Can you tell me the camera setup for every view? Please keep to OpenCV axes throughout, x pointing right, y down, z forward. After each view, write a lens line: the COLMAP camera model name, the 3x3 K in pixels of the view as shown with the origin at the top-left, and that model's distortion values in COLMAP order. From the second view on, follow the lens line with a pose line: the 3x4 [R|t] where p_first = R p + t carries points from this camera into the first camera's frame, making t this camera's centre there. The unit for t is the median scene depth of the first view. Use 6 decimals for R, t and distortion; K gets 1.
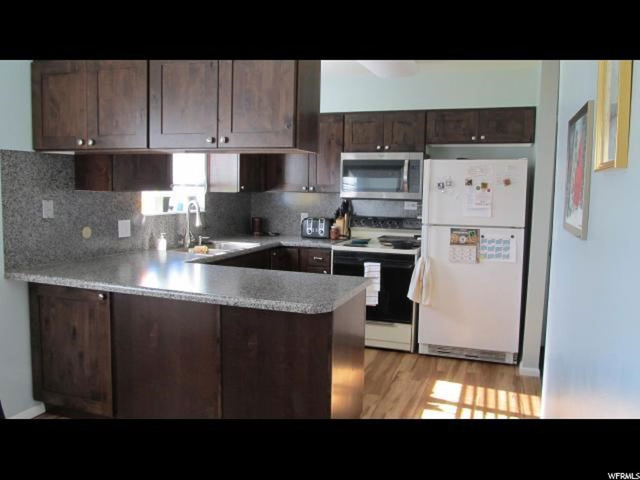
lens RADIAL K [[526.2, 0, 320.0], [0, 526.2, 240.0], [0, 0, 1]] dist [-0.049509, -0.001069]
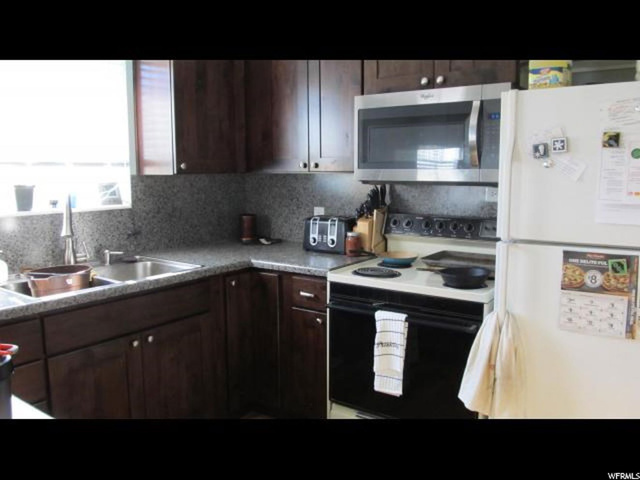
lens RADIAL K [[526.2, 0, 320.0], [0, 526.2, 240.0], [0, 0, 1]] dist [-0.049509, -0.001069]
pose [[0.961277, 0.016886, -0.275067, 0.173269], [-0.007538, 0.999359, 0.035005, -0.043841], [0.275482, -0.031576, 0.960788, 0.535353]]
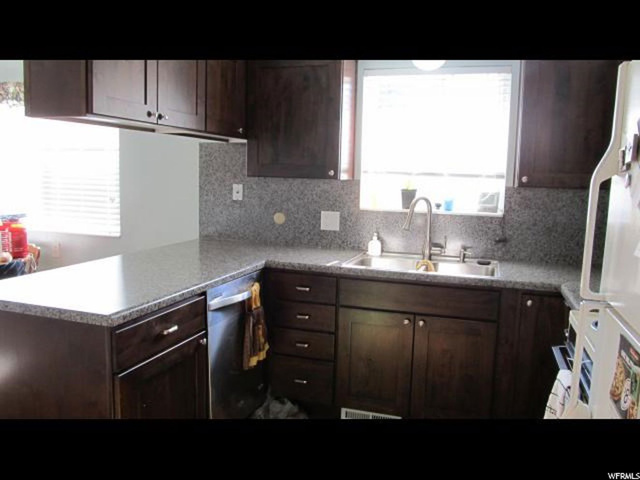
lens RADIAL K [[526.2, 0, 320.0], [0, 526.2, 240.0], [0, 0, 1]] dist [-0.049509, -0.001069]
pose [[0.036825, 0.109806, -0.993271, 0.470464], [-0.124048, 0.986760, 0.104487, -0.072364], [0.991593, 0.119366, 0.049959, 0.831328]]
